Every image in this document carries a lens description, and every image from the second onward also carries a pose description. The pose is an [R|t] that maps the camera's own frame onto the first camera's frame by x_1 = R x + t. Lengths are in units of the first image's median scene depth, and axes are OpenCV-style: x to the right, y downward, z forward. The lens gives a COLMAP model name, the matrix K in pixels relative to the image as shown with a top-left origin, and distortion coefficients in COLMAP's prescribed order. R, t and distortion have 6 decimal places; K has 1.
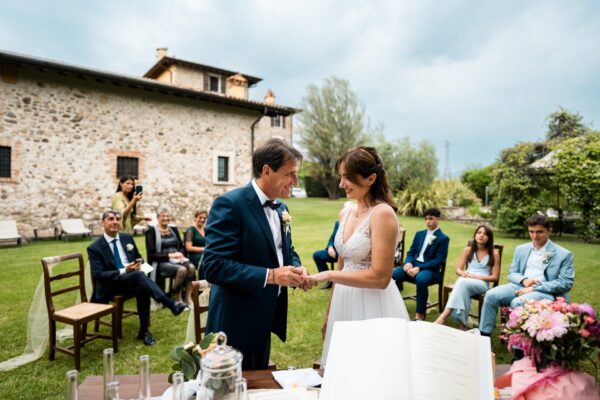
lens RADIAL K [[406.2, 0, 298.8], [0, 406.2, 198.5], [0, 0, 1]] dist [0.001032, -0.000662]
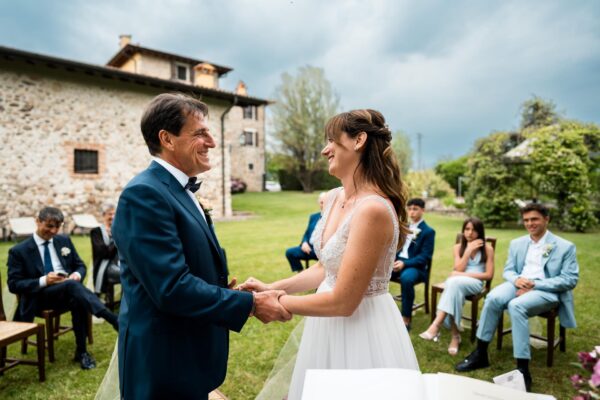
lens RADIAL K [[406.2, 0, 301.6], [0, 406.2, 199.3], [0, 0, 1]] dist [0.001032, -0.000662]
pose [[0.997552, -0.016662, 0.067919, 0.004793], [0.015509, 0.999727, 0.017468, 0.002246], [-0.068191, -0.016371, 0.997538, 0.042189]]
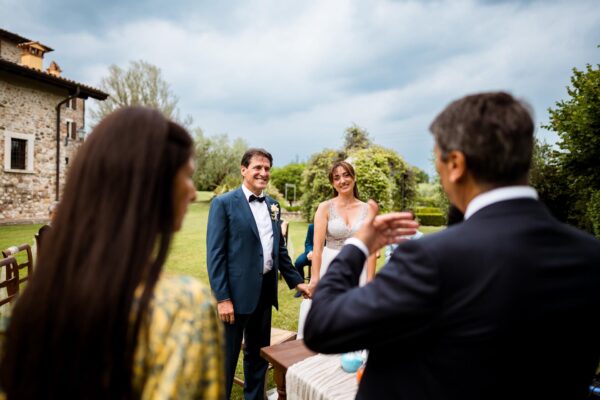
lens RADIAL K [[406.2, 0, 311.1], [0, 406.2, 201.8], [0, 0, 1]] dist [0.001032, -0.000662]
pose [[0.856587, 0.006485, 0.515961, -0.123614], [-0.018249, 0.999676, 0.017731, -0.001126], [-0.515679, -0.024604, 0.856428, -0.024140]]
